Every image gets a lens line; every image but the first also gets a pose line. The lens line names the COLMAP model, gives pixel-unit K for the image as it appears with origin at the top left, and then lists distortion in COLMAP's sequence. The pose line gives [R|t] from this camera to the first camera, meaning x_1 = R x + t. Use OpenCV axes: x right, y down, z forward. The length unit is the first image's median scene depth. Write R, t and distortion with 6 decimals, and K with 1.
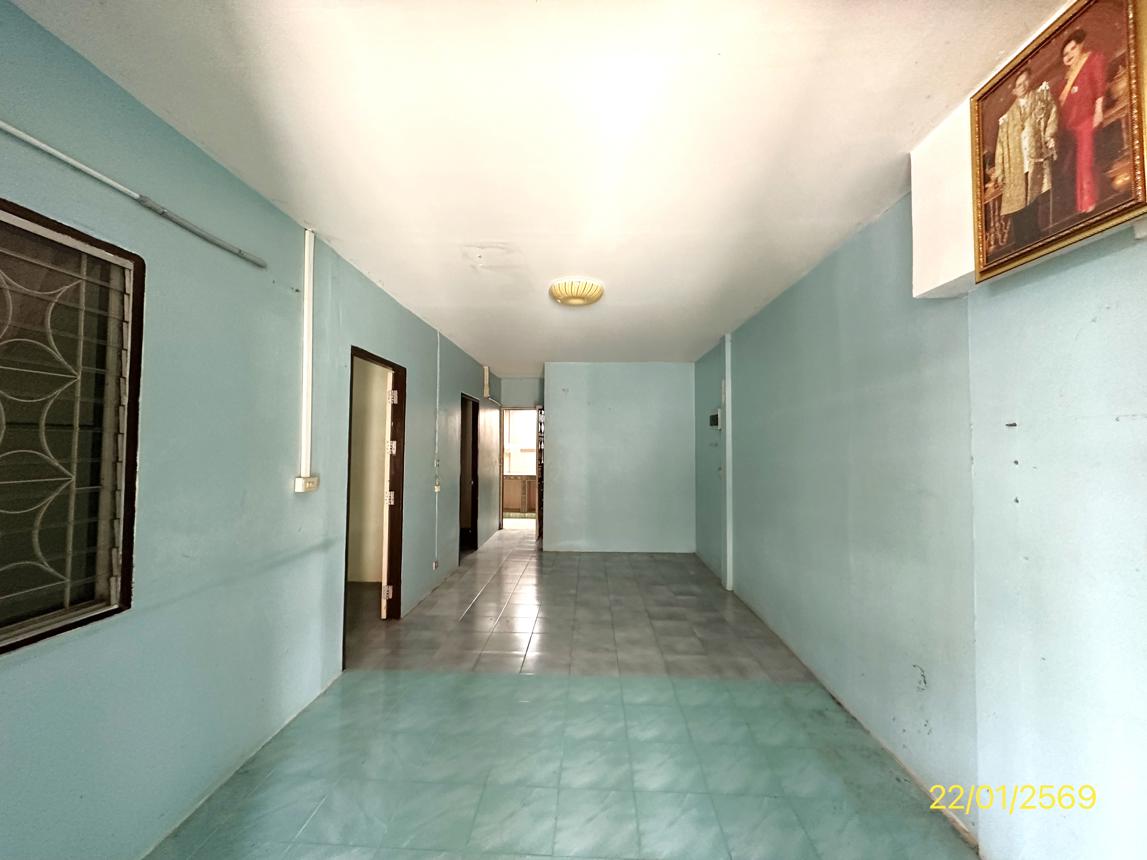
lens RADIAL K [[462.1, 0, 575.2], [0, 462.1, 431.3], [0, 0, 1]] dist [0.002566, 0.000098]
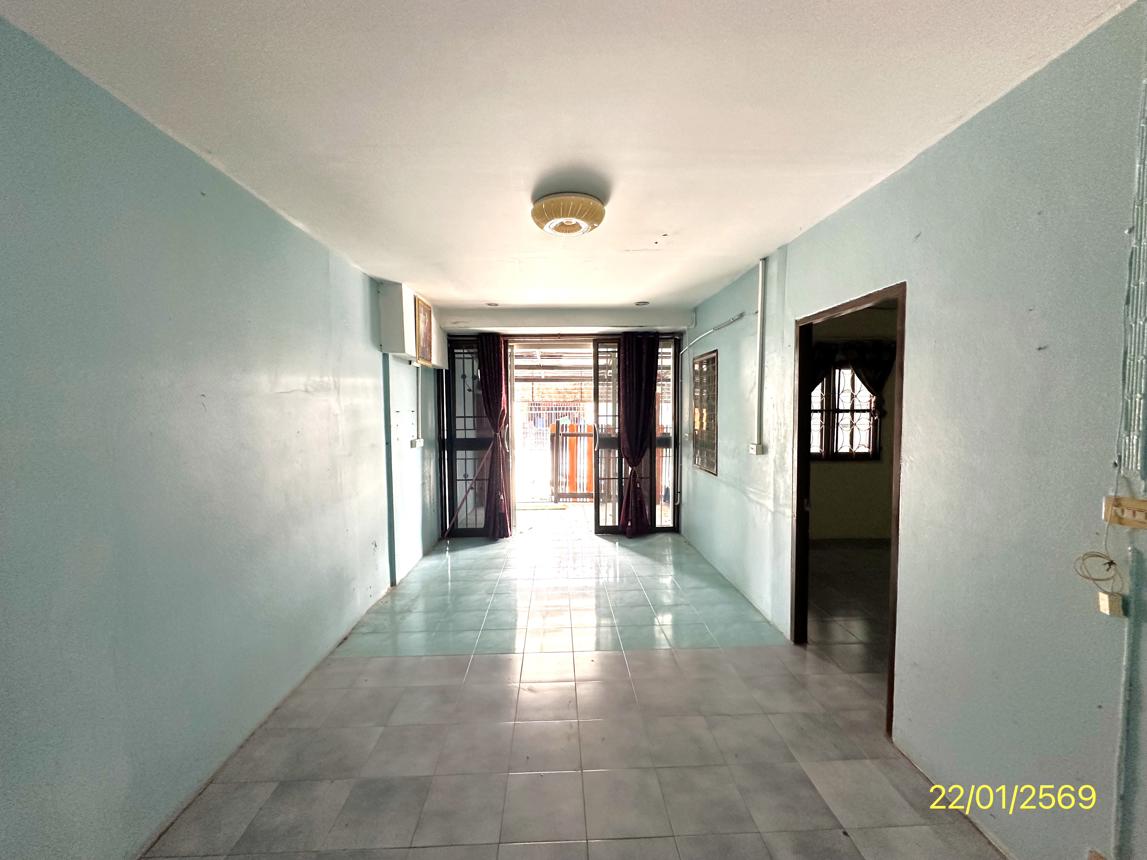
lens RADIAL K [[462.1, 0, 569.6], [0, 462.1, 420.2], [0, 0, 1]] dist [0.002566, 0.000098]
pose [[-0.998728, -0.002937, -0.050333, 0.047714], [-0.003636, 0.999898, 0.013792, 0.011383], [0.050287, 0.013957, -0.998637, 1.768989]]
